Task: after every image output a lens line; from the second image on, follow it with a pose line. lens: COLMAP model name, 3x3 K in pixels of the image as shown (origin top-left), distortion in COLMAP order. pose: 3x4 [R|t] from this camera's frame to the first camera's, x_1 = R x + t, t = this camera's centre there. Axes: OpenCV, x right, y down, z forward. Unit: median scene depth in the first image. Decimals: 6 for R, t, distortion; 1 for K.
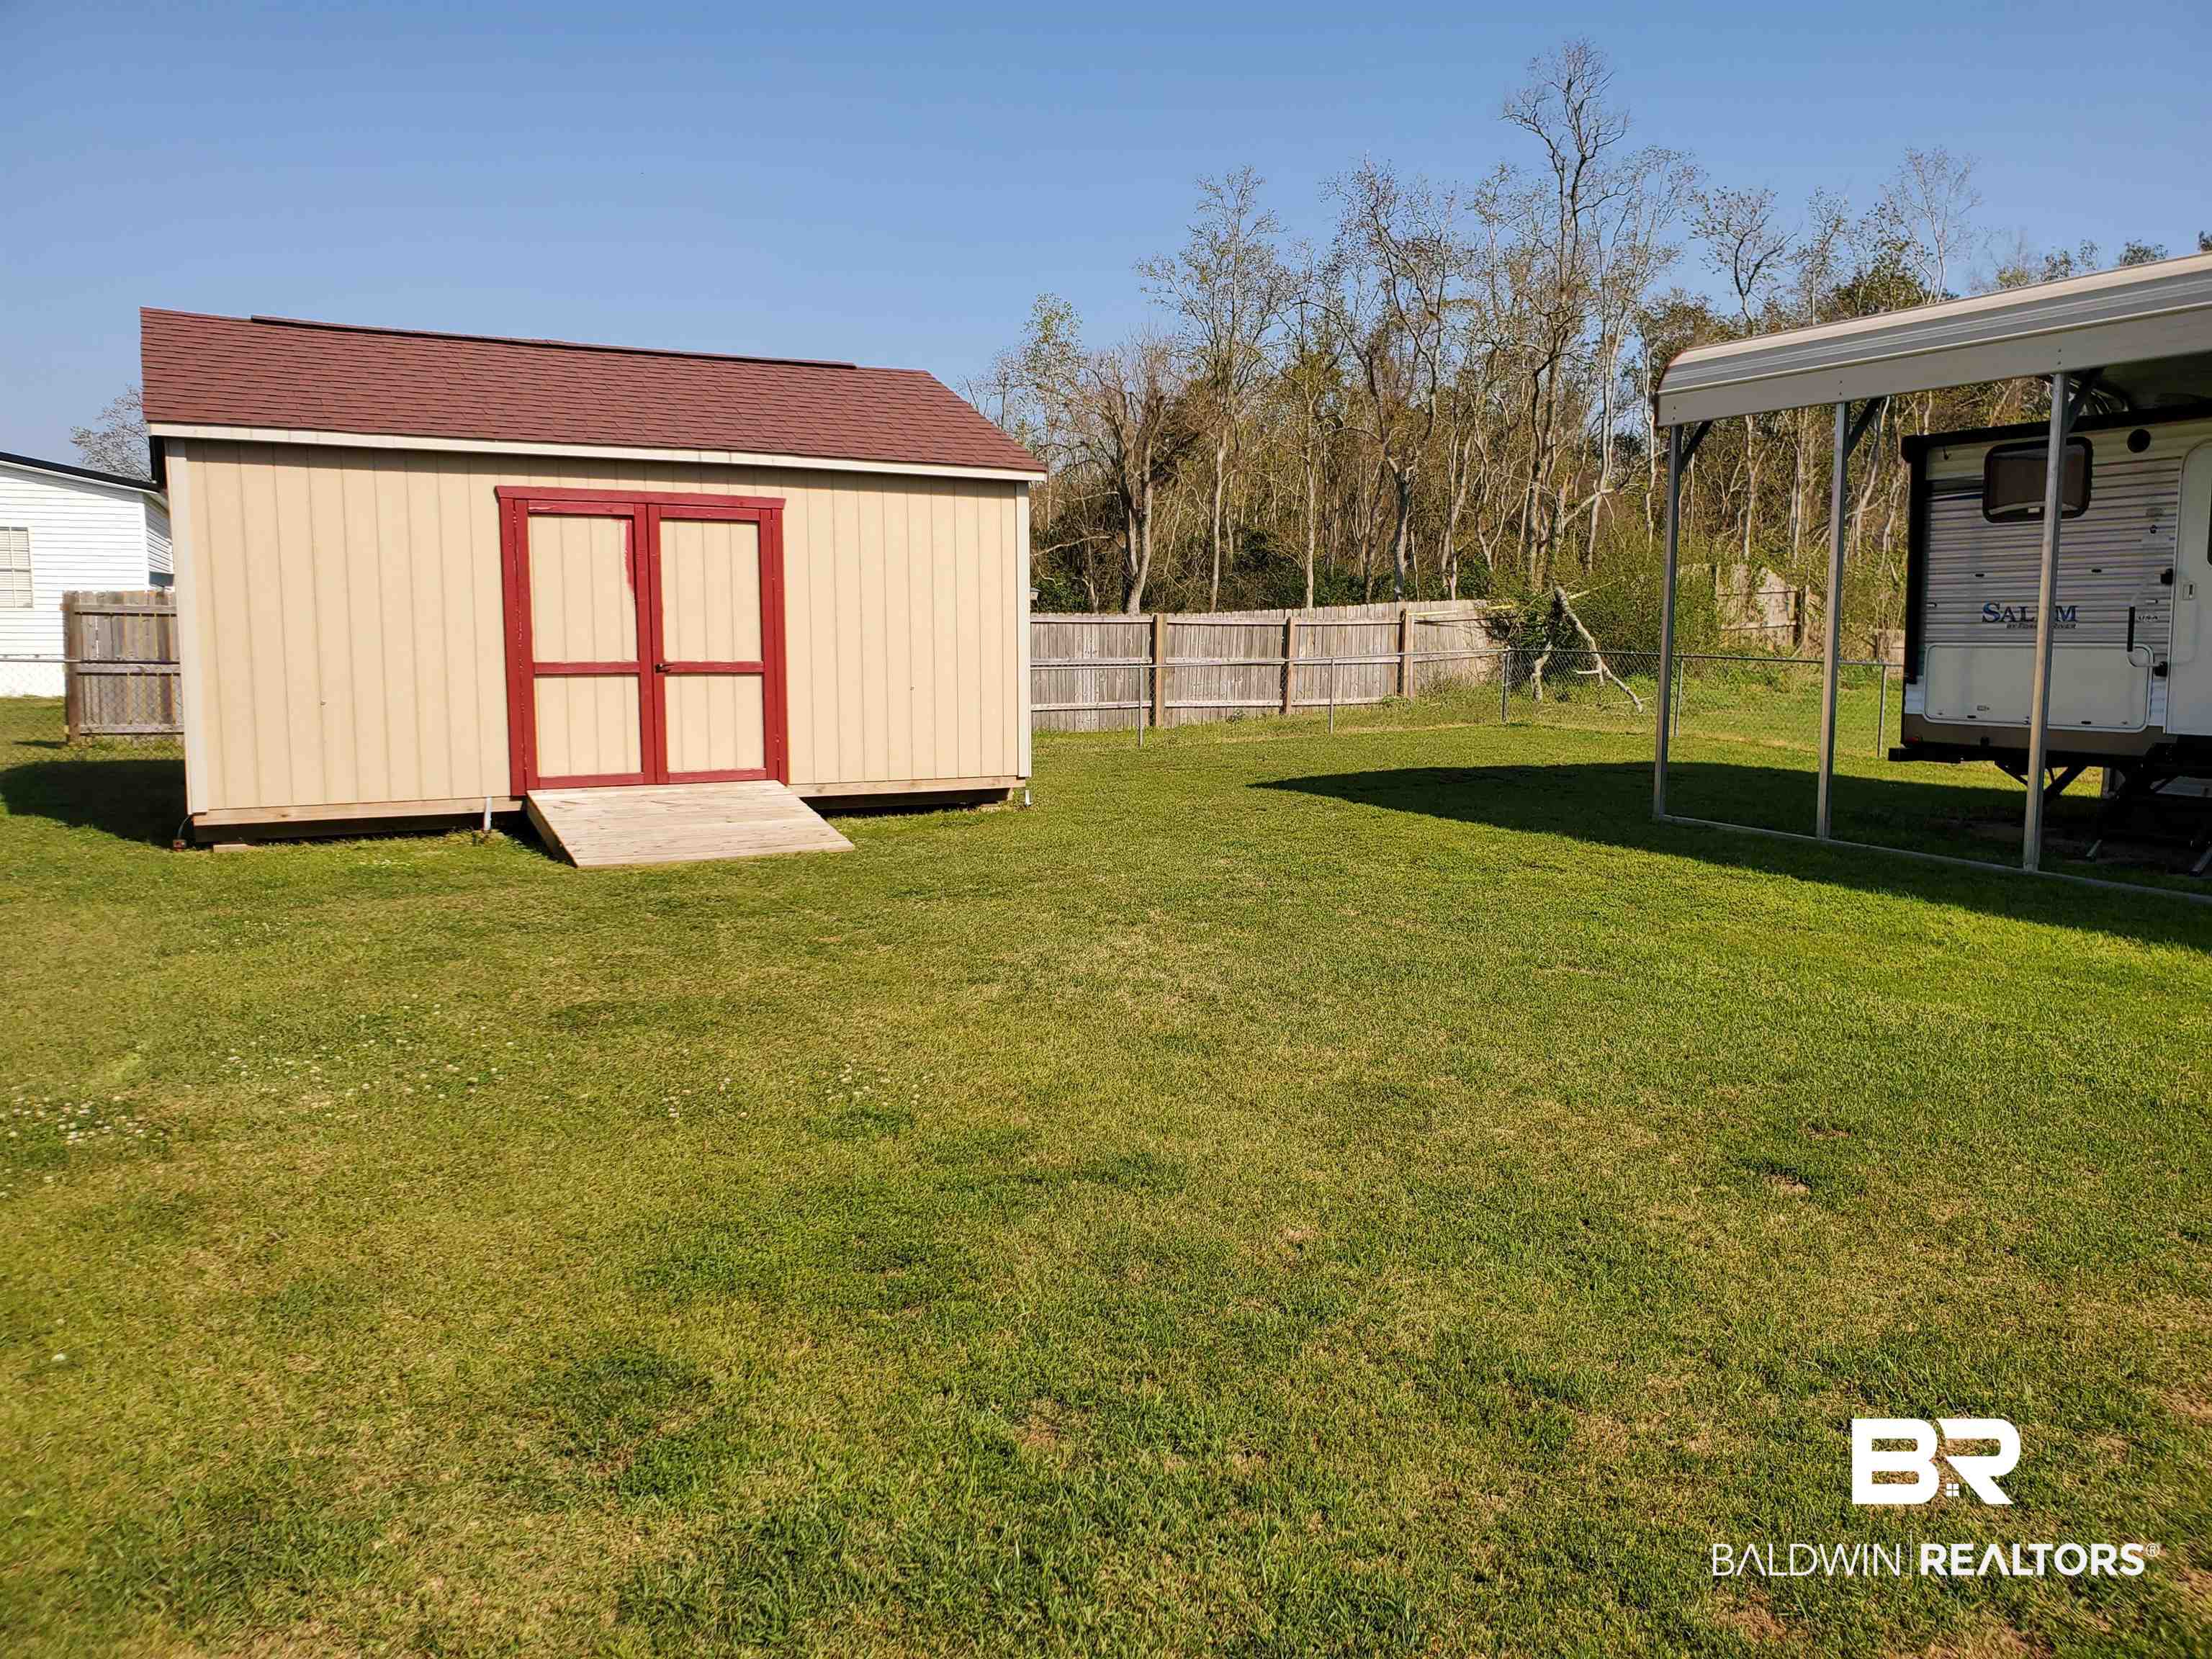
lens RADIAL K [[1730.3, 0, 1119.2], [0, 1730.3, 823.4], [0, 0, 1]] dist [0.027699, -0.030557]
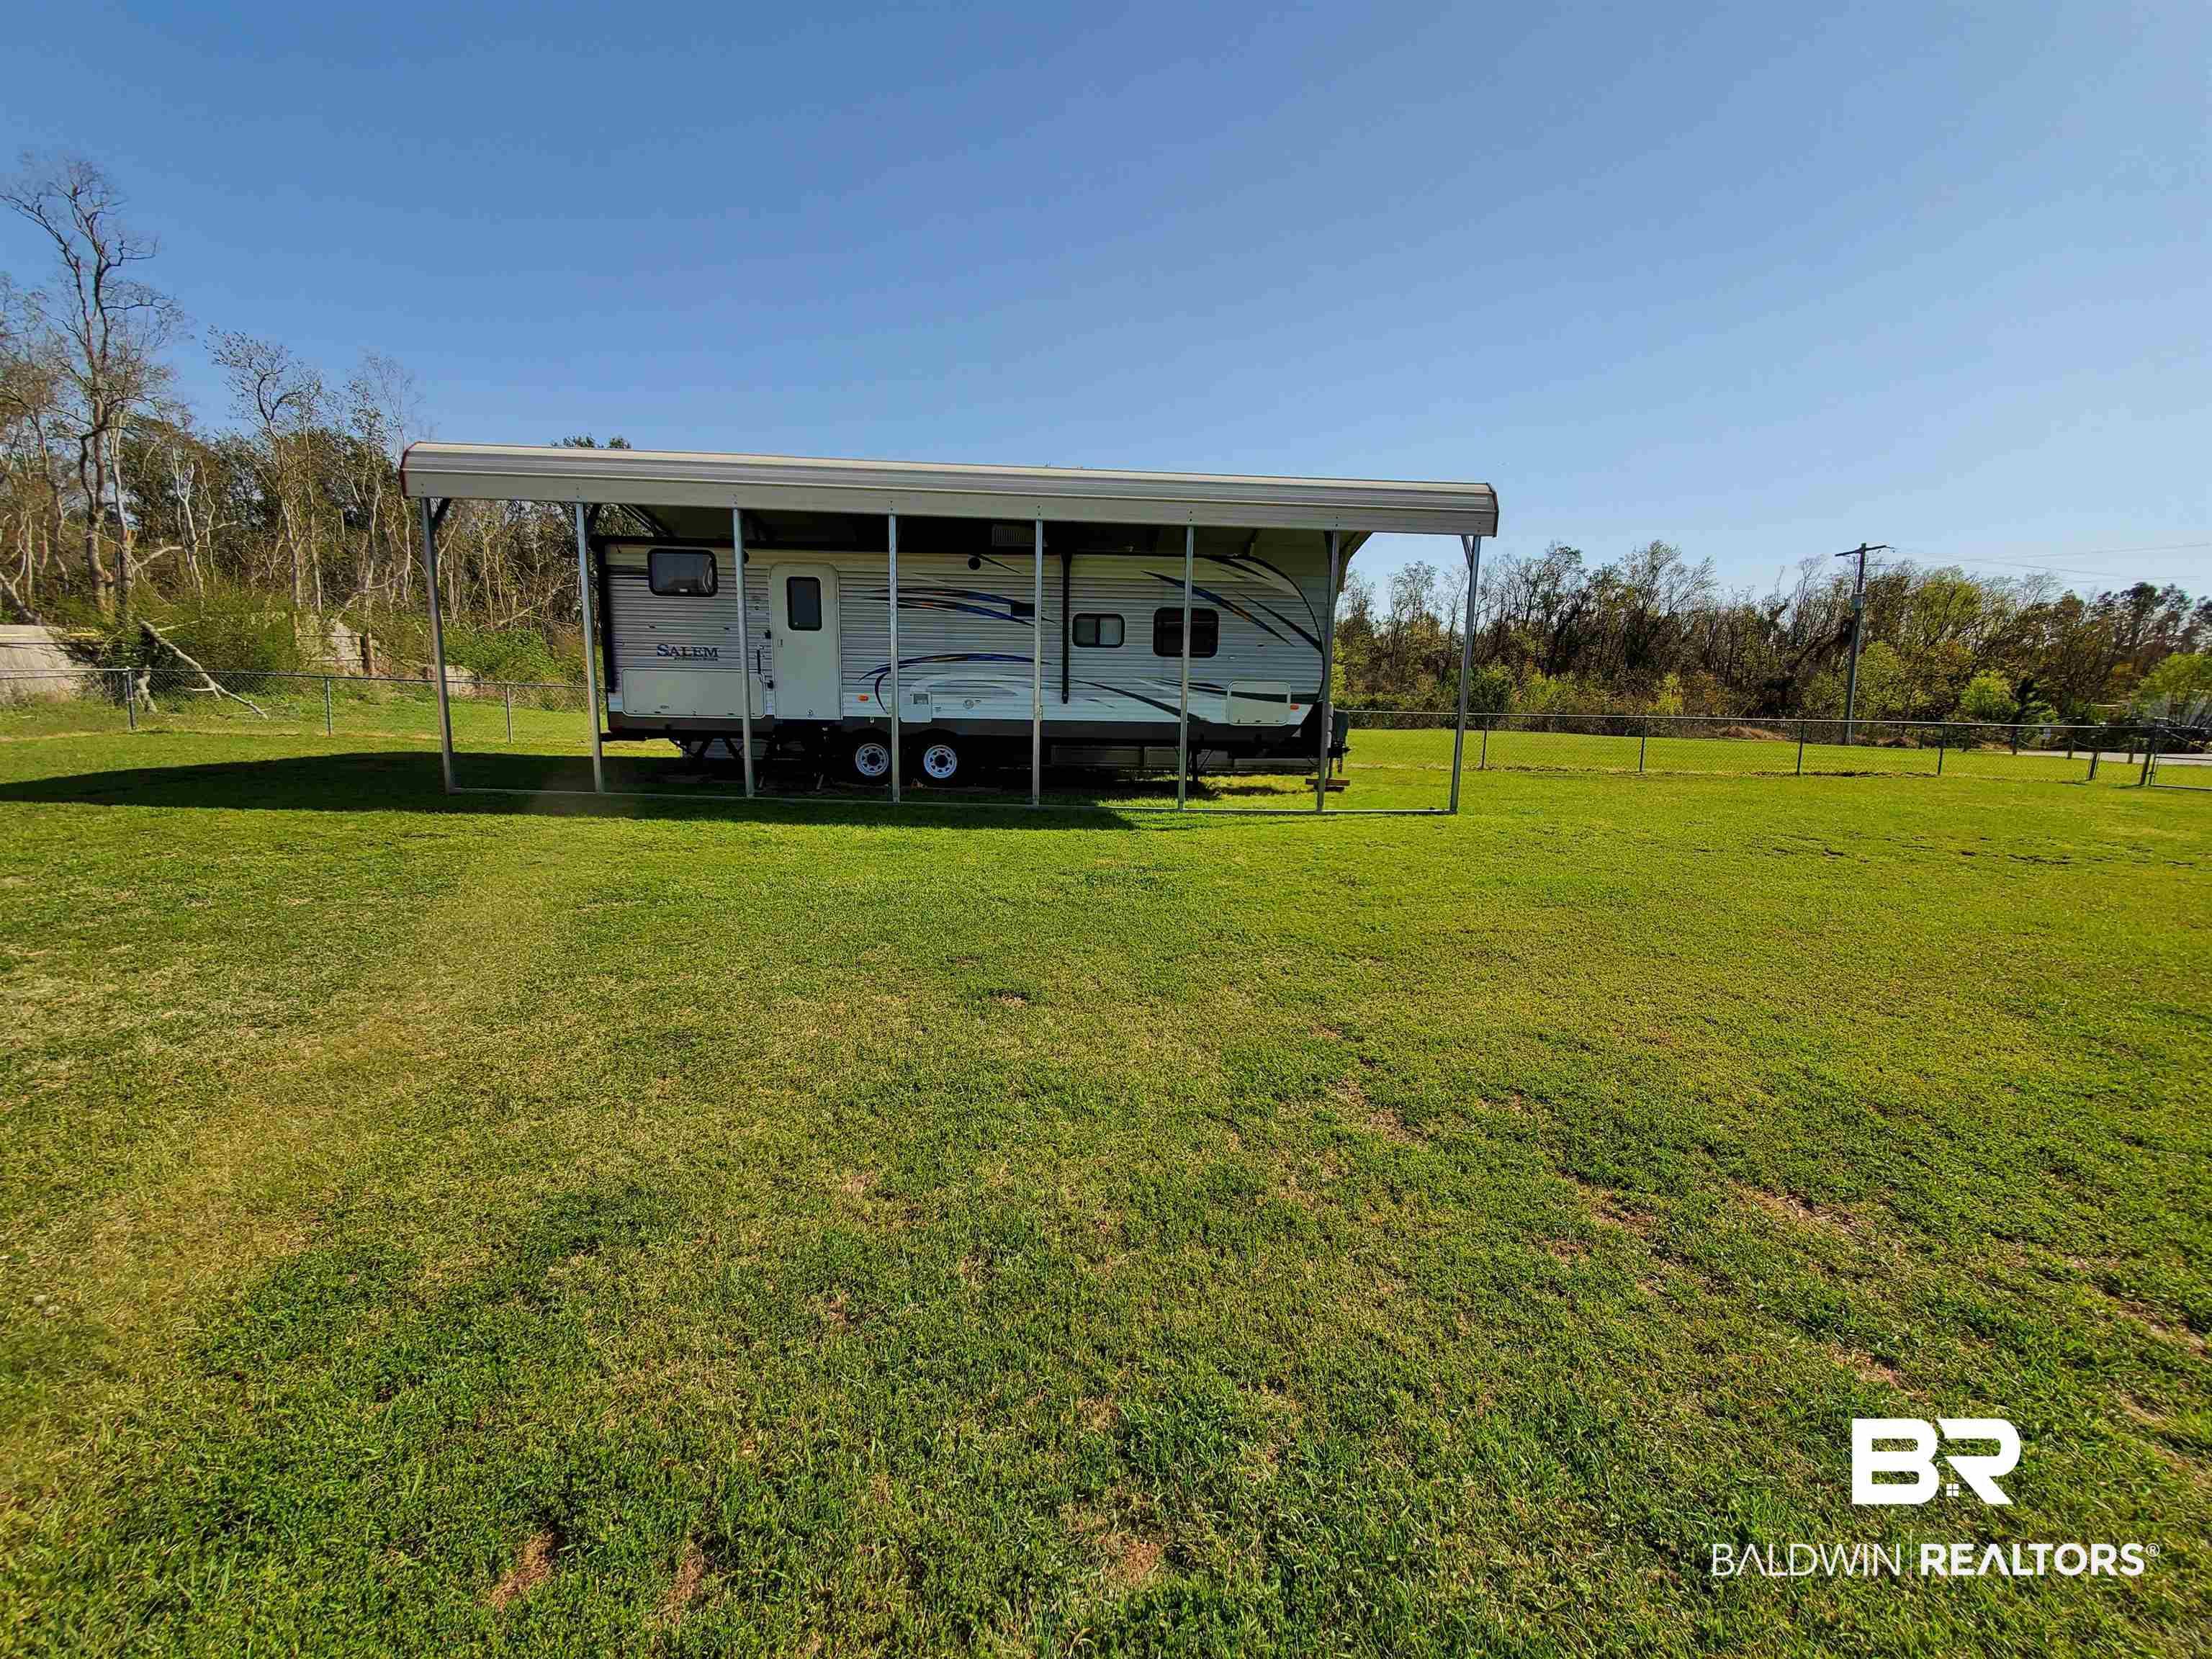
lens RADIAL K [[873.8, 0, 1122.0], [0, 873.8, 837.8], [0, 0, 1]] dist [0.005176, -0.003050]
pose [[0.412664, -0.146073, 0.899095, -0.093858], [0.079244, 0.989073, 0.124320, -0.009403], [-0.907430, 0.019945, 0.419730, 0.208570]]
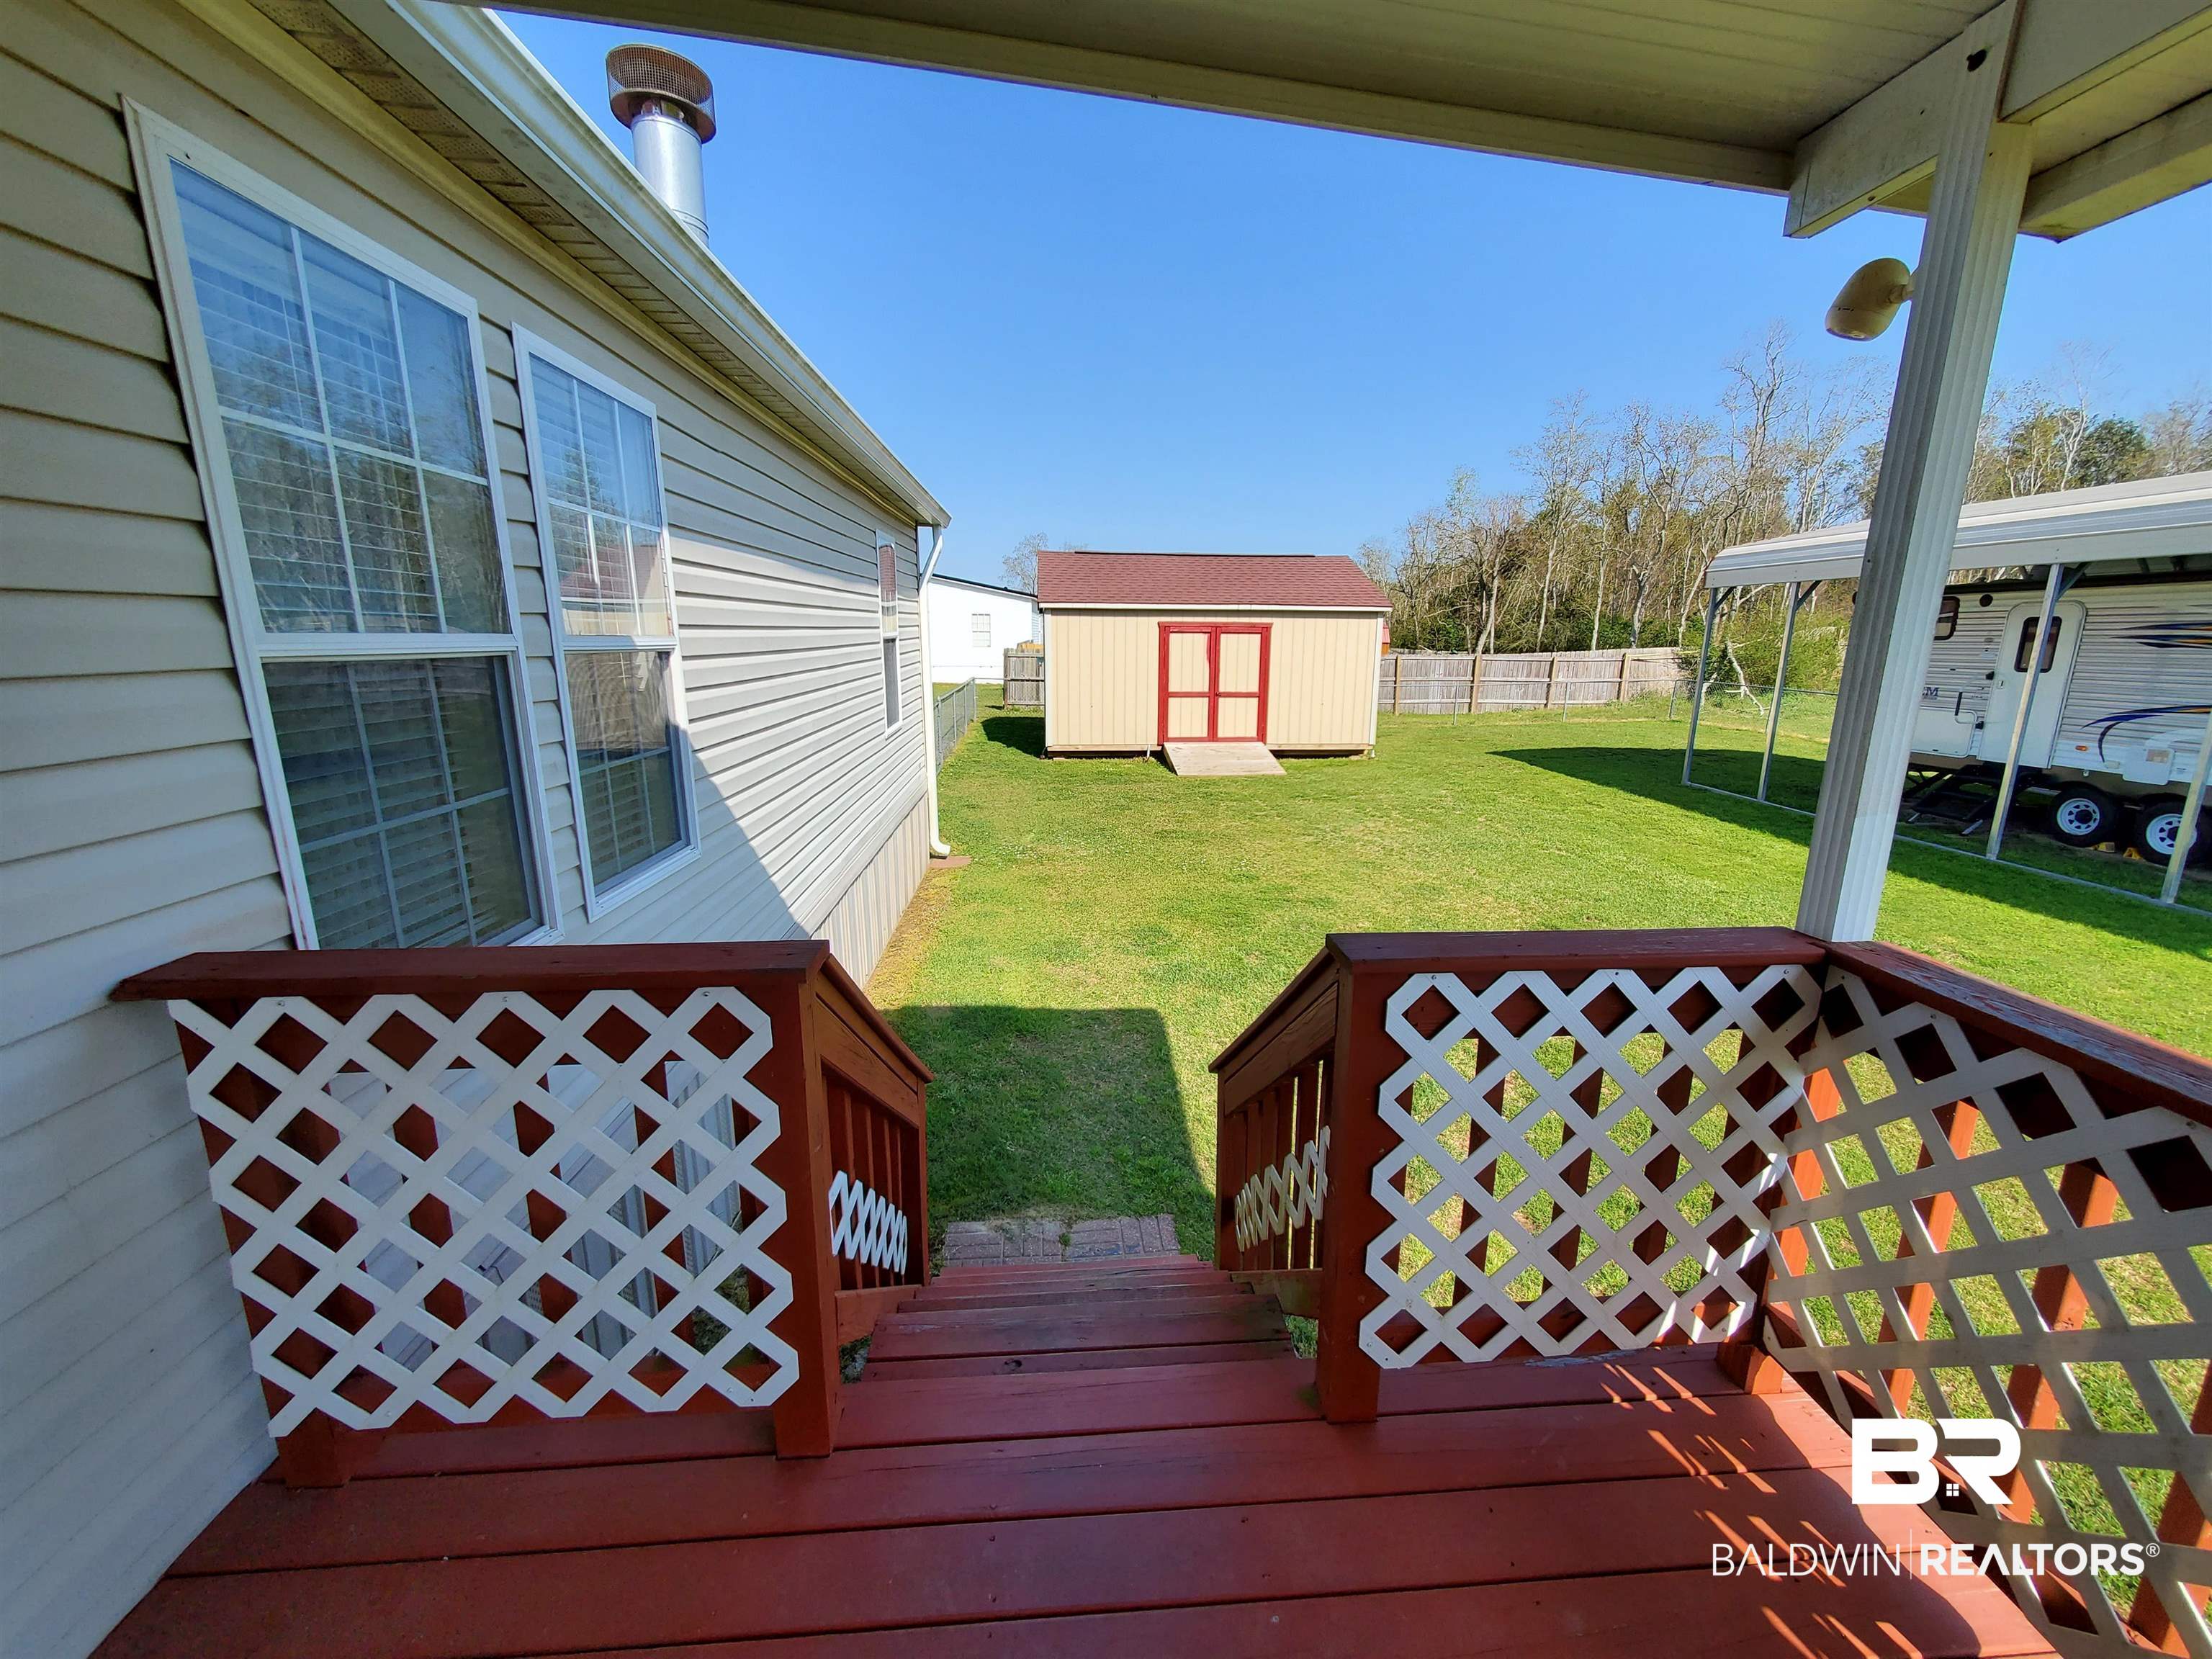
lens RADIAL K [[873.8, 0, 1096.5], [0, 873.8, 836.6], [0, 0, 1]] dist [0.005176, -0.003050]
pose [[0.909494, 0.091767, -0.405462, 0.099511], [-0.046703, 0.991712, 0.119691, -0.030073], [0.413085, -0.089921, 0.906242, -0.209069]]
